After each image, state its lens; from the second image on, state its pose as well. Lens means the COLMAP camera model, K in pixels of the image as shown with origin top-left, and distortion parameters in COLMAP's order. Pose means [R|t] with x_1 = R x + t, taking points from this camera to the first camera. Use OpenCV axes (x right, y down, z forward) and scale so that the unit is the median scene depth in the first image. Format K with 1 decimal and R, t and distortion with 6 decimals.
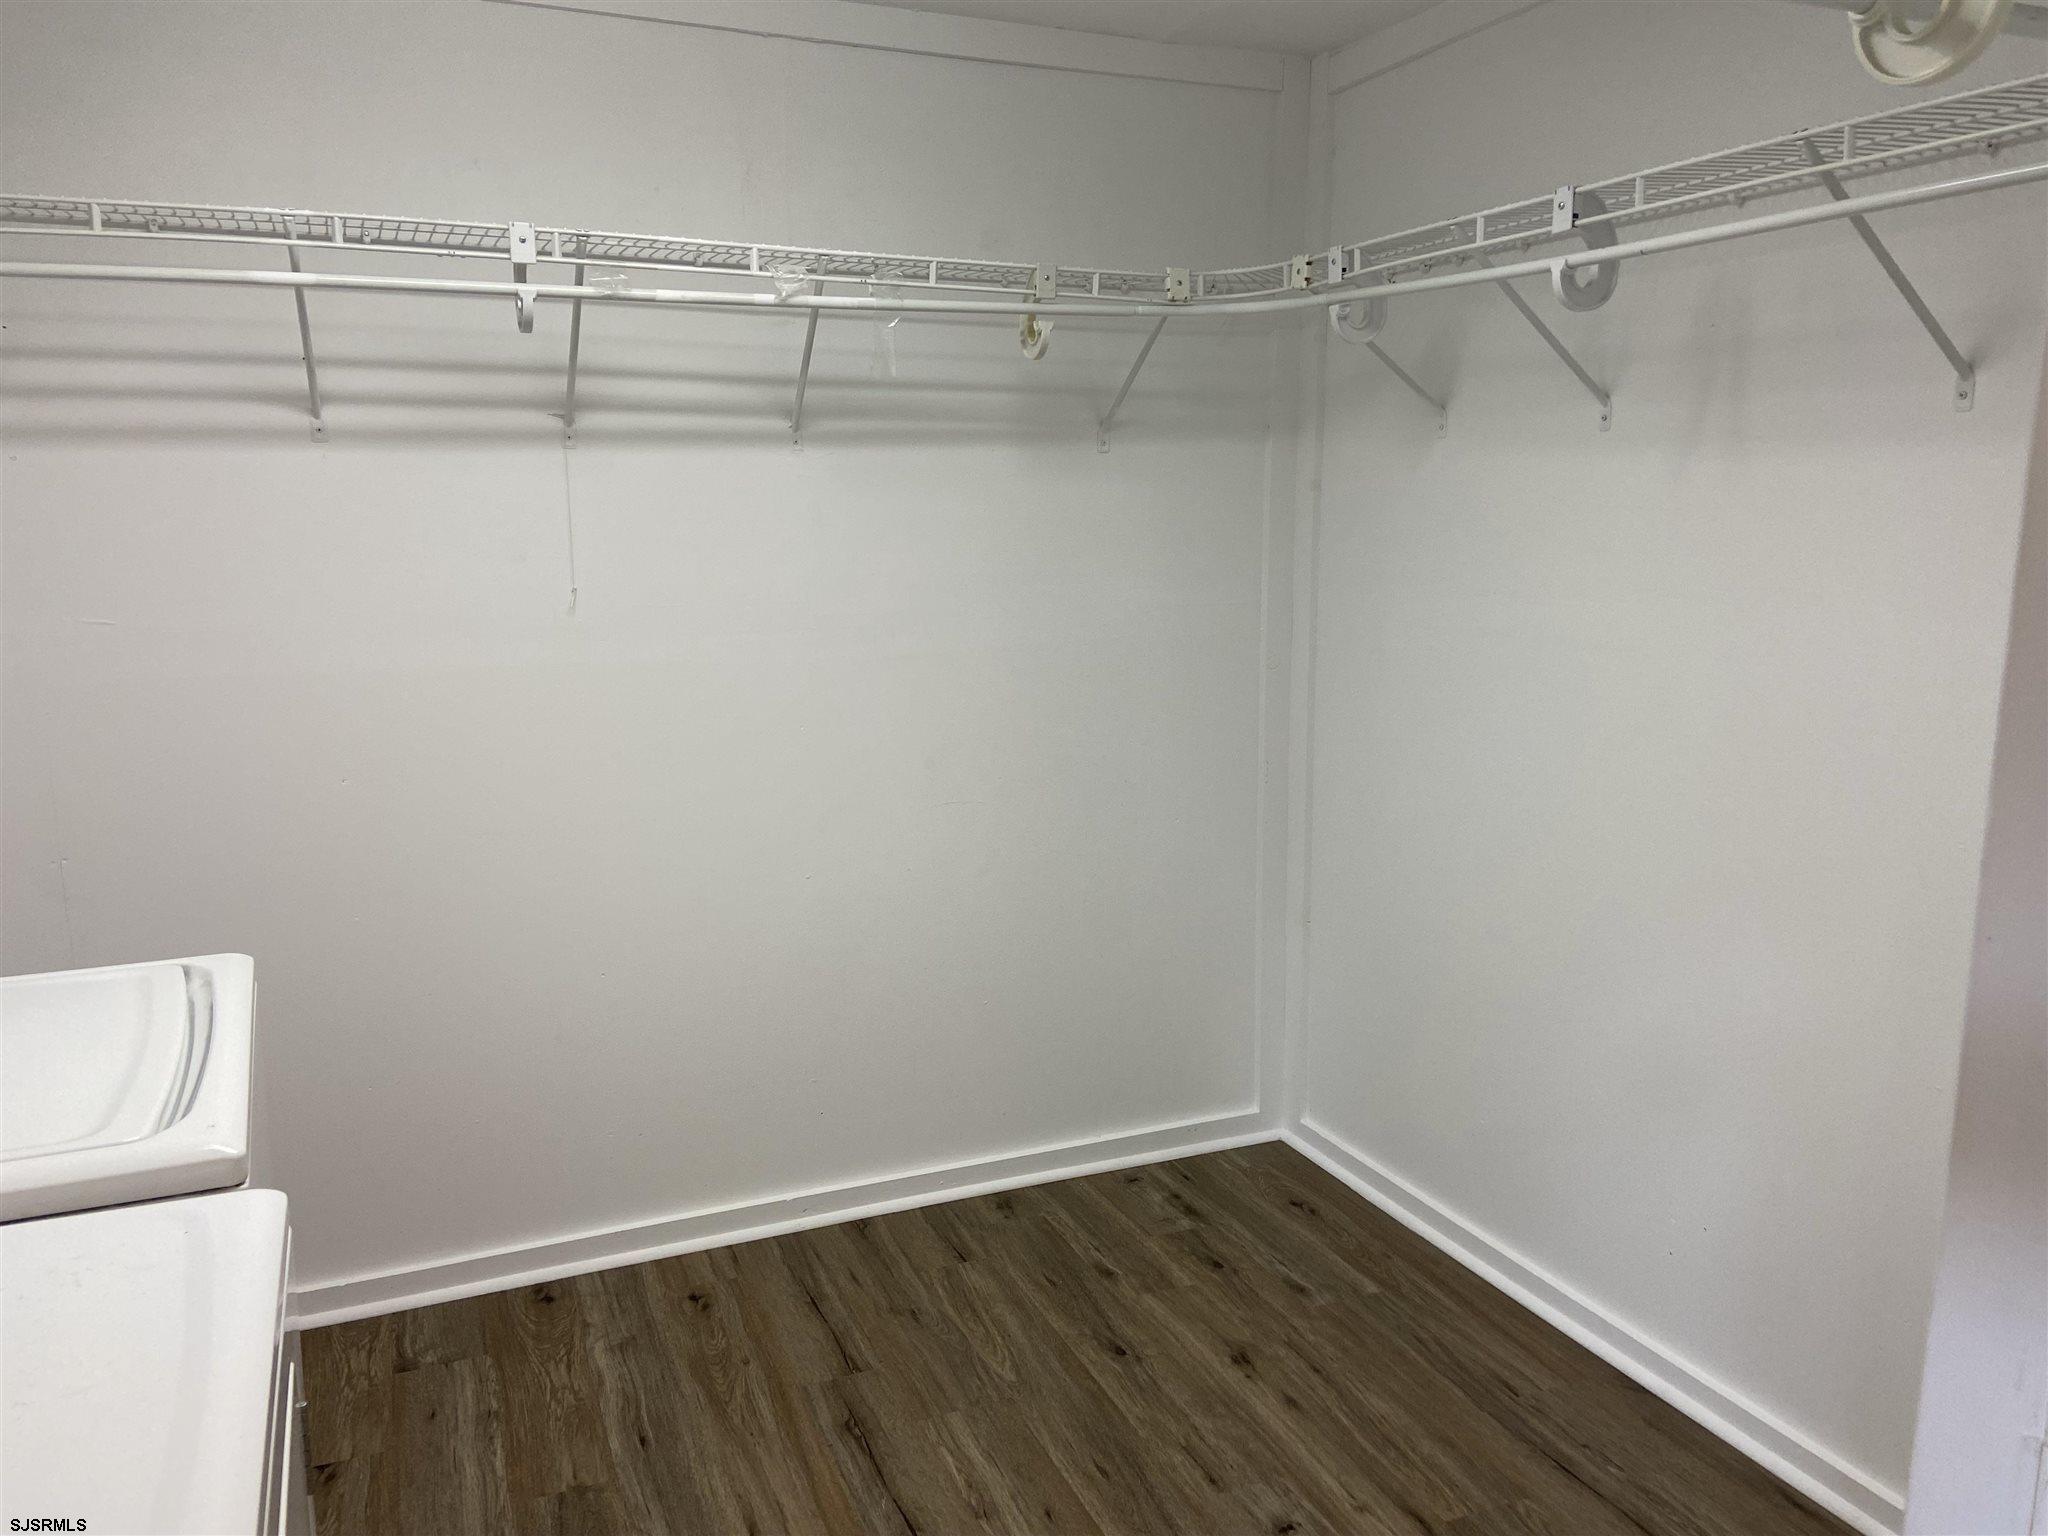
lens RADIAL K [[1538.5, 0, 1021.4], [0, 1538.5, 779.3], [0, 0, 1]] dist [0.128042, -0.160281]
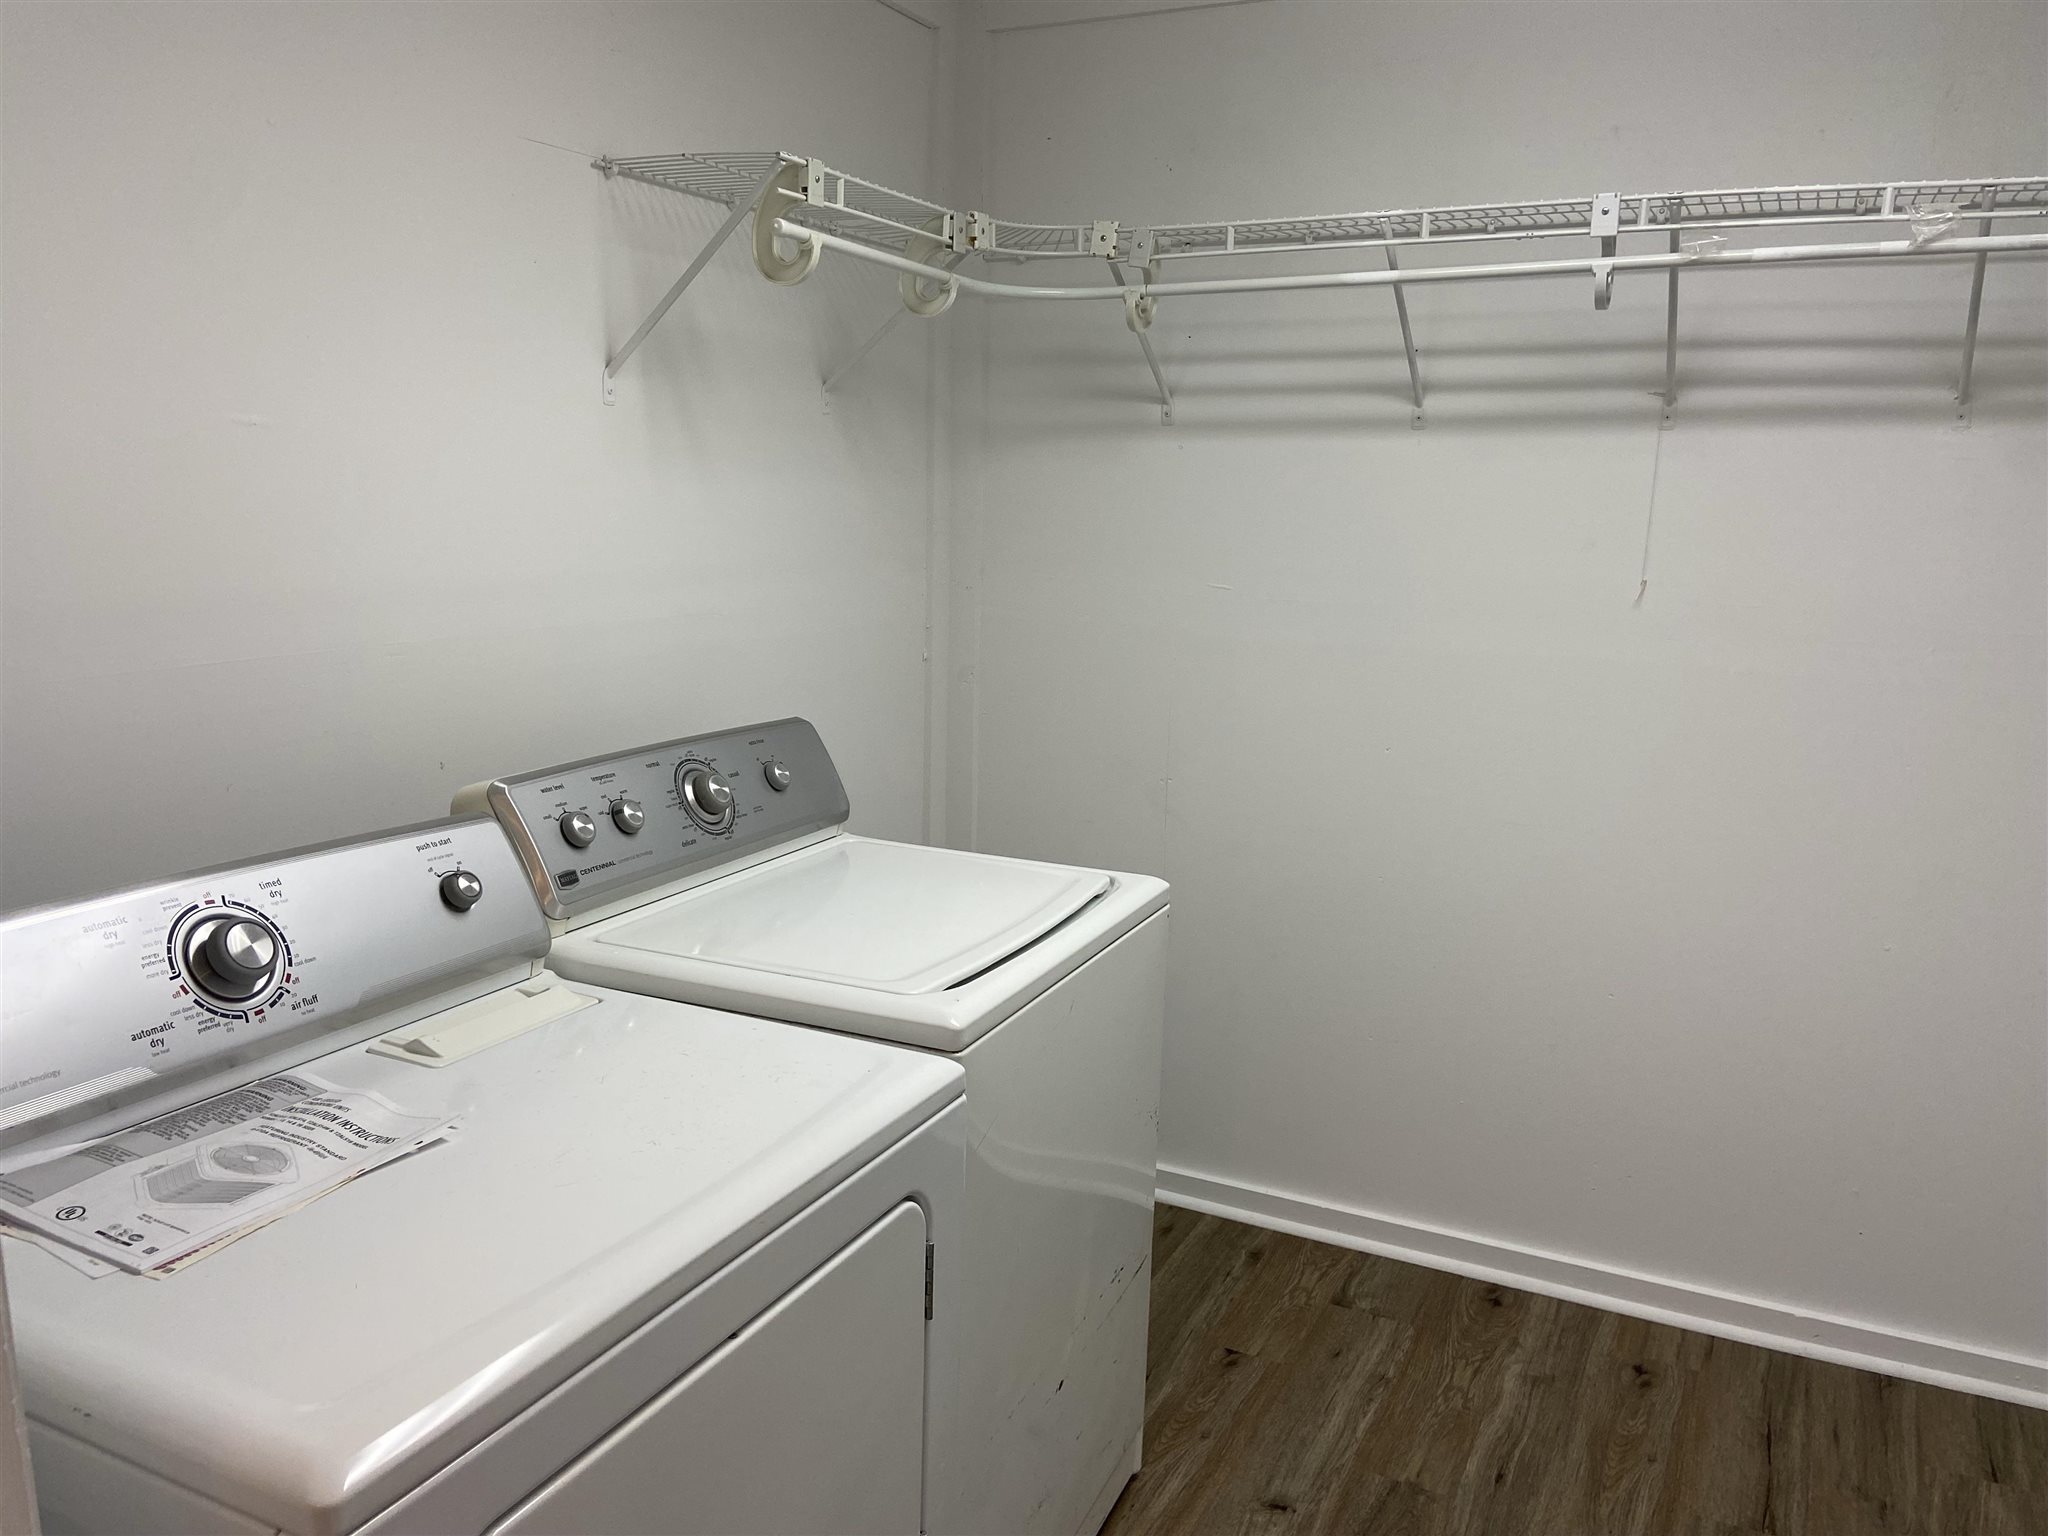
lens RADIAL K [[1545.4, 0, 1025.5], [0, 1545.4, 779.6], [0, 0, 1]] dist [0.096171, -0.144479]
pose [[0.647855, 0.161174, -0.744518, 0.200775], [-0.151538, 0.985095, 0.081392, -0.027764], [0.746539, 0.060093, 0.662622, 0.122598]]
